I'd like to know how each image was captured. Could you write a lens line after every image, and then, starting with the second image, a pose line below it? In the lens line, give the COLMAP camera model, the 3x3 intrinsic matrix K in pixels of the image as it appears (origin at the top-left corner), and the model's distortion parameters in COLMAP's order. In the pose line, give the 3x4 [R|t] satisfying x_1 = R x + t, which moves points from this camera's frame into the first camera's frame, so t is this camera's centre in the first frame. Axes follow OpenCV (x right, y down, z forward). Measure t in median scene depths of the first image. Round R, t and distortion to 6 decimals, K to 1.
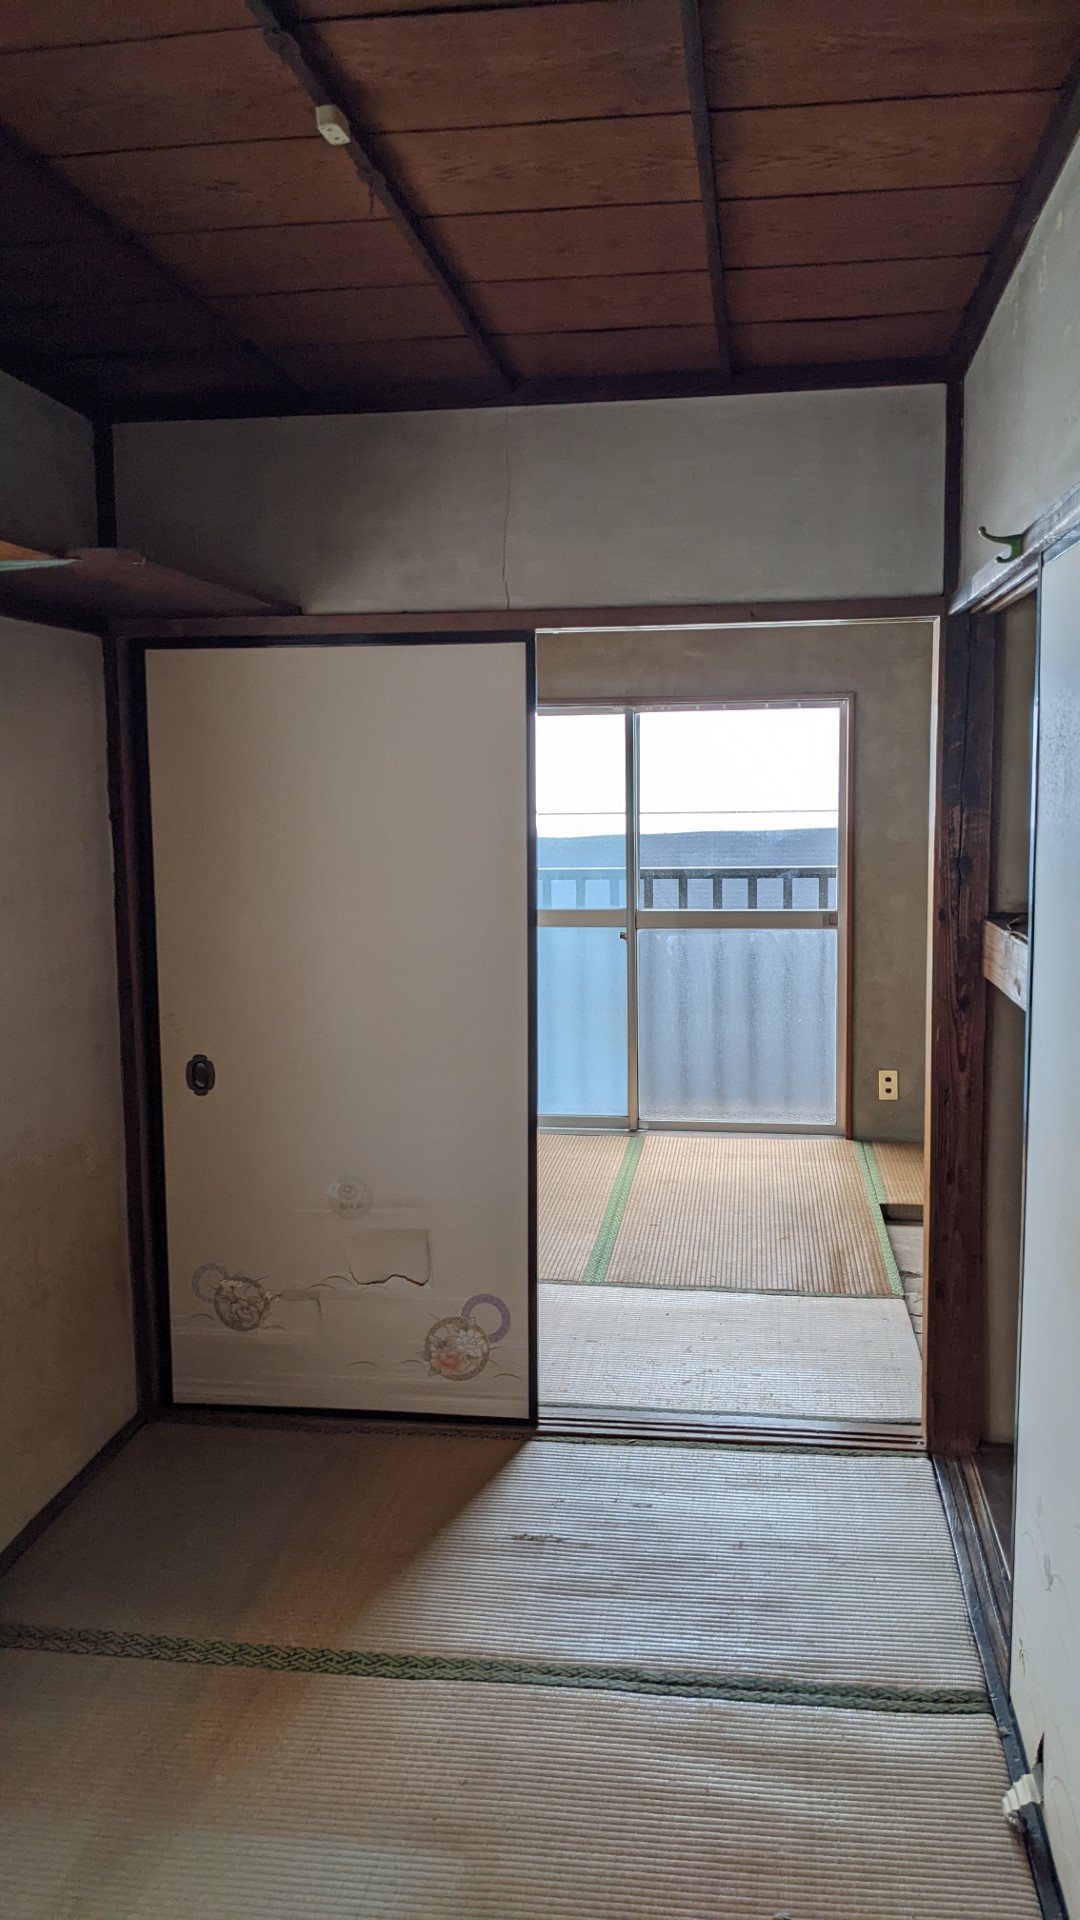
lens RADIAL K [[1543.0, 0, 508.3], [0, 1543.0, 958.0], [0, 0, 1]] dist [0.027866, -0.057167]
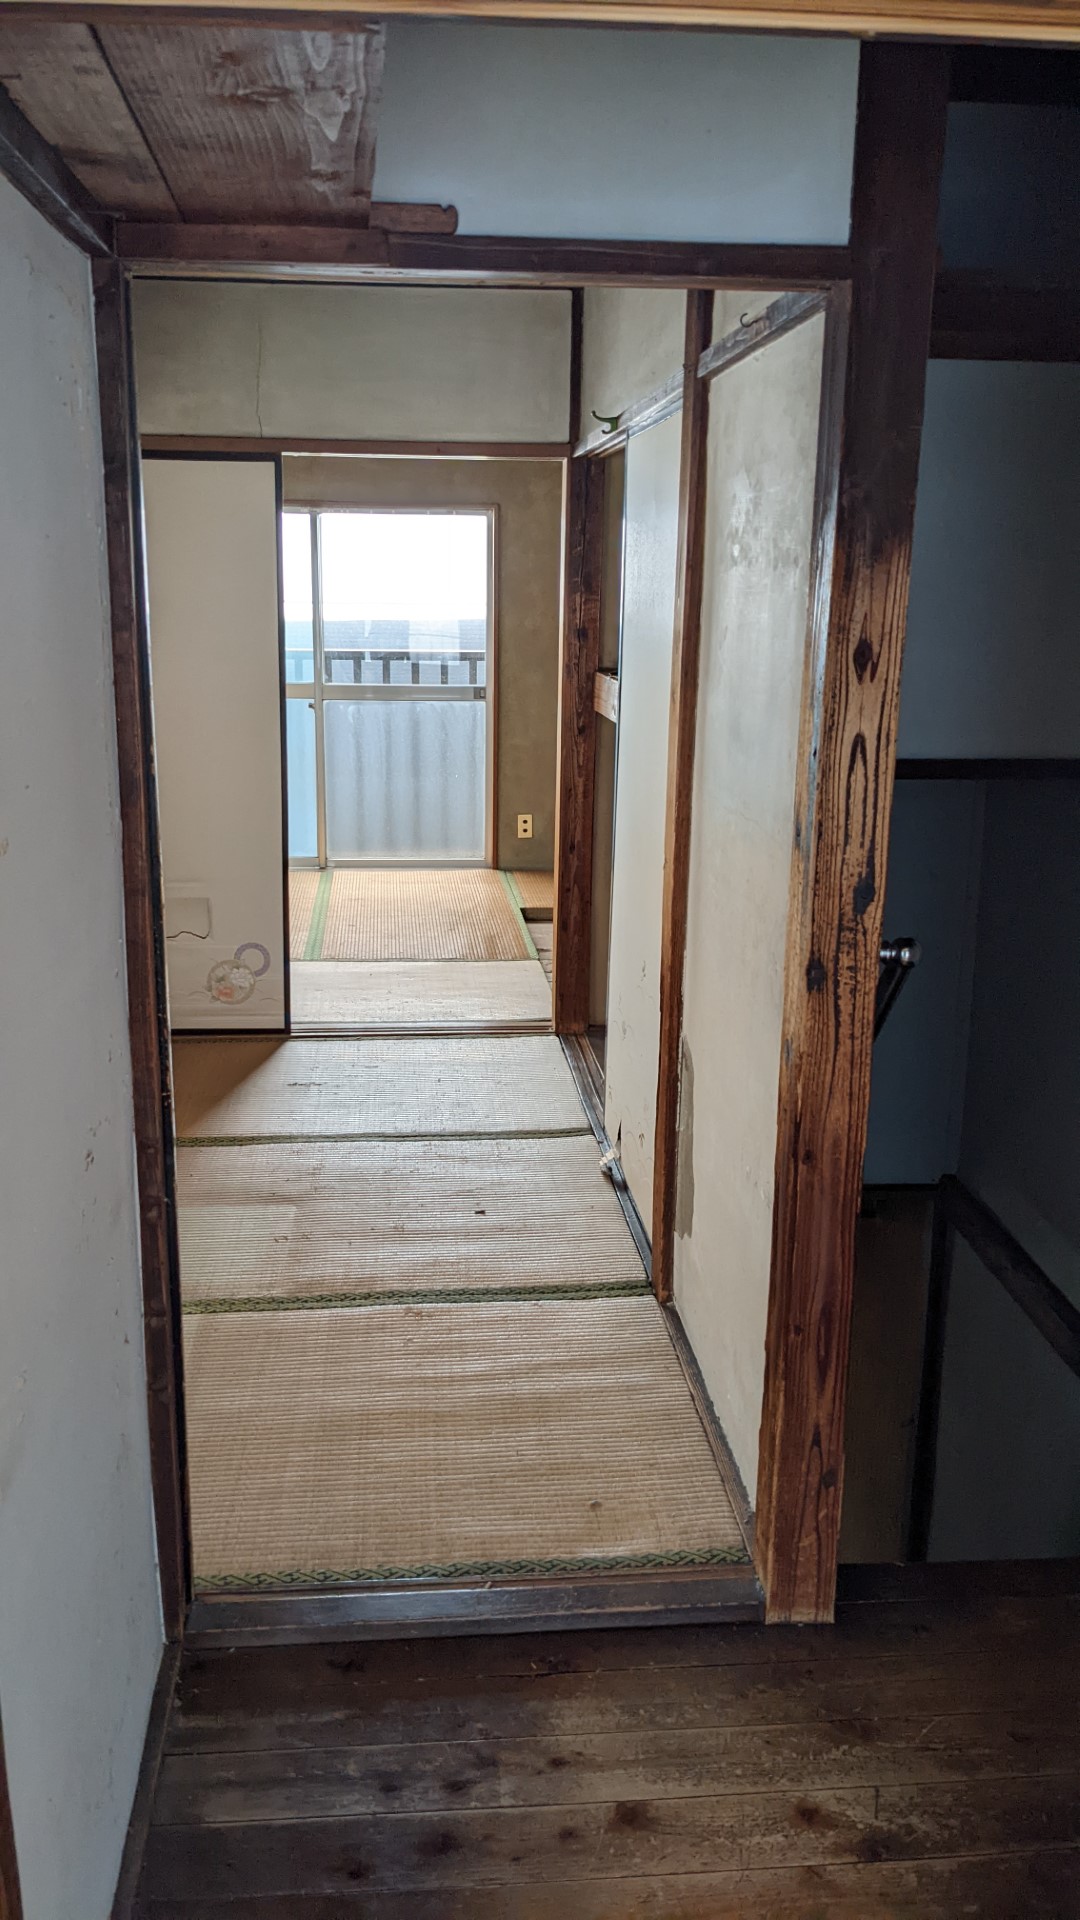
lens RADIAL K [[1543.0, 0, 508.3], [0, 1543.0, 958.0], [0, 0, 1]] dist [0.027866, -0.057167]
pose [[0.972035, -0.029012, 0.233038, -0.105043], [-0.000120, 0.992278, 0.124034, 0.053276], [-0.234837, -0.120593, 0.964525, -0.368167]]
